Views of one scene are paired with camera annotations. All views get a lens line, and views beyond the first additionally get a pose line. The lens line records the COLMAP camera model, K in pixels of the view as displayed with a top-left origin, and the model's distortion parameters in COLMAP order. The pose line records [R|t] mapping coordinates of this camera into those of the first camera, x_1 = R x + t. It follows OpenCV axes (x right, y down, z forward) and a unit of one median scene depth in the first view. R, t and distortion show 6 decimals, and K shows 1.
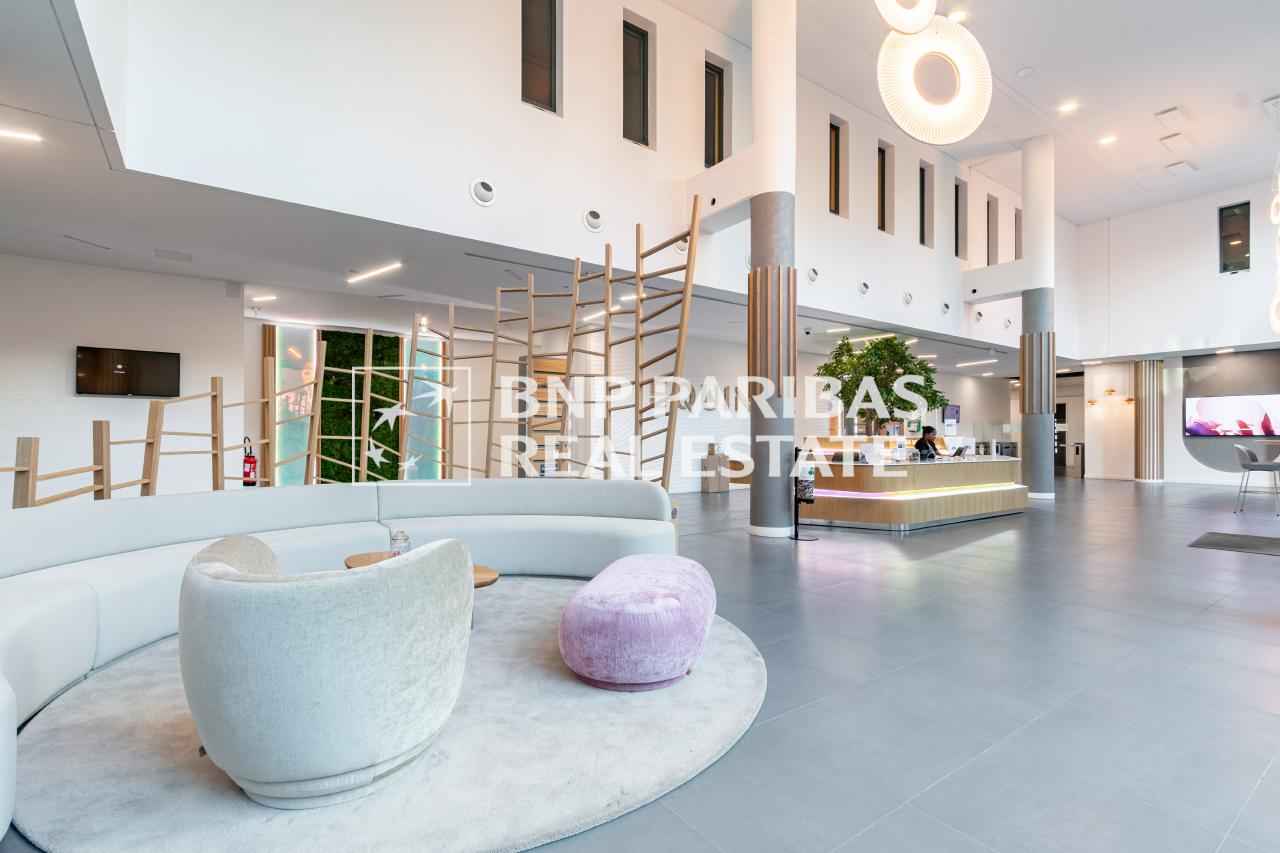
lens RADIAL K [[590.5, 0, 636.5], [0, 590.5, 431.8], [0, 0, 1]] dist [-0.002071, 0.000571]
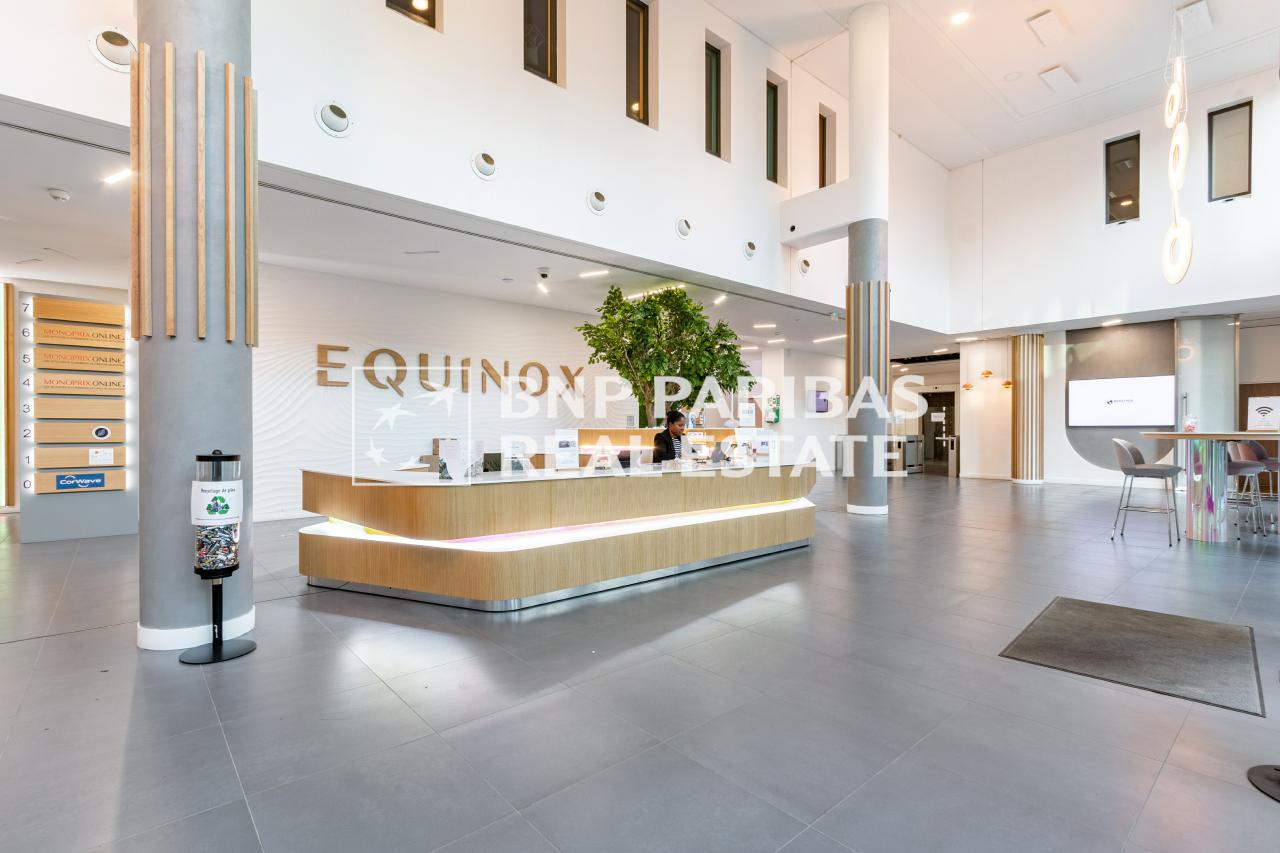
lens RADIAL K [[590.5, 0, 642.8], [0, 590.5, 431.5], [0, 0, 1]] dist [-0.002071, 0.000571]
pose [[0.995016, -0.004397, 0.099620, 0.271703], [0.003378, 0.999940, 0.010399, 0.003551], [-0.099660, -0.010010, 0.994971, 0.252200]]
